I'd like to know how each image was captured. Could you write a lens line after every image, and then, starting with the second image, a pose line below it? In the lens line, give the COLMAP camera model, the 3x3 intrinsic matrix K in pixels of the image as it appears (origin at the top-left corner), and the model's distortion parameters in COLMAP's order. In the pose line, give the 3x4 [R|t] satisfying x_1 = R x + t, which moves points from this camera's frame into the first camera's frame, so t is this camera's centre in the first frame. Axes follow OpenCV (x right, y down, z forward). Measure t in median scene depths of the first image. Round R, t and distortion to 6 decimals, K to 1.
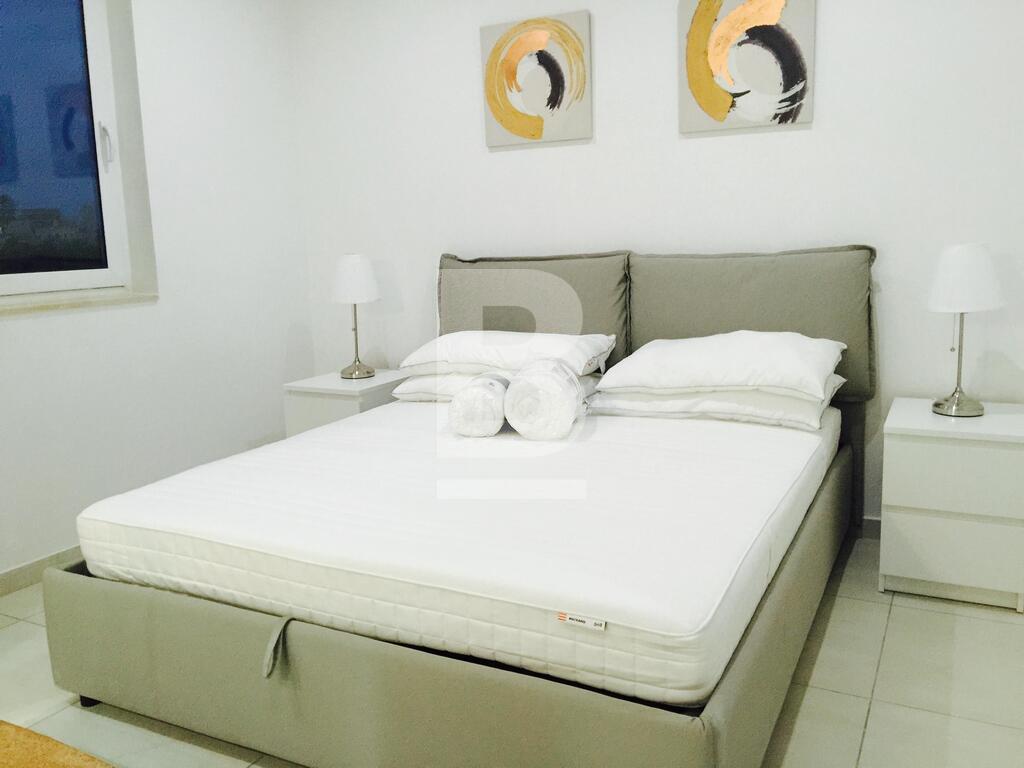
lens RADIAL K [[868.2, 0, 514.3], [0, 868.2, 377.1], [0, 0, 1]] dist [0.084947, -0.132305]
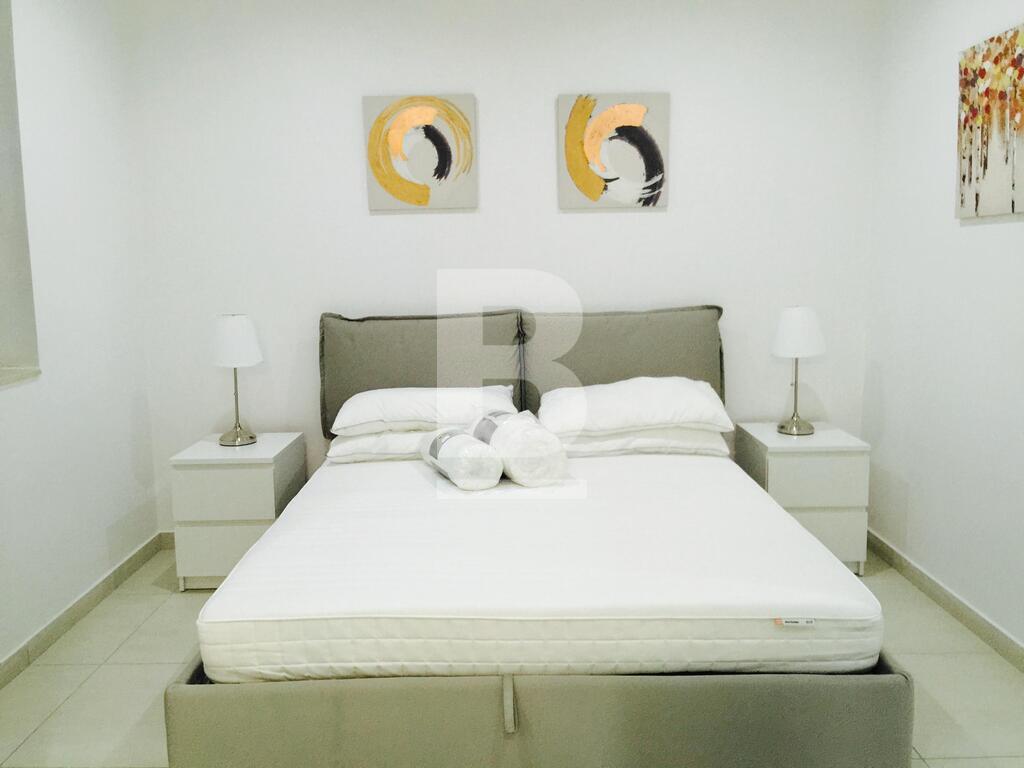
lens RADIAL K [[868.2, 0, 516.3], [0, 868.2, 376.7], [0, 0, 1]] dist [0.084947, -0.132305]
pose [[0.888792, -0.050257, 0.455547, -0.410739], [0.068075, 0.997420, -0.022780, -0.036368], [-0.453227, 0.051258, 0.889920, 0.014077]]
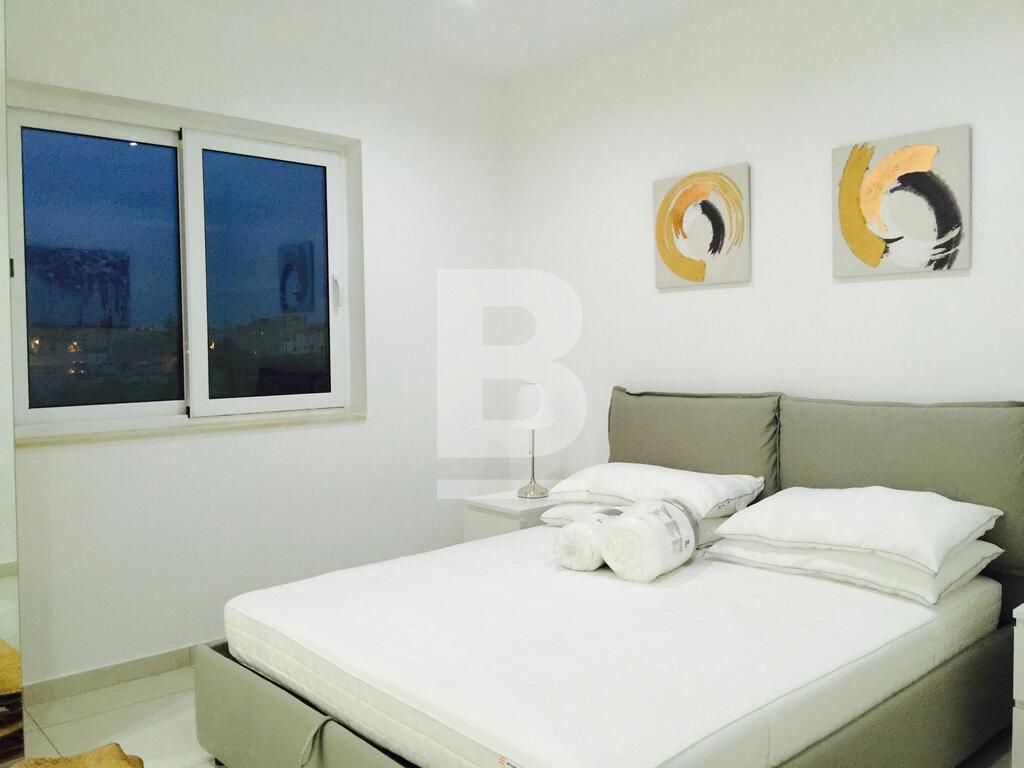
lens RADIAL K [[868.2, 0, 516.2], [0, 868.2, 377.2], [0, 0, 1]] dist [0.084947, -0.132305]
pose [[0.932744, 0.030490, -0.359247, 0.221337], [-0.071462, 0.992283, -0.101325, -0.043621], [0.353385, 0.120183, 0.927726, -0.030324]]
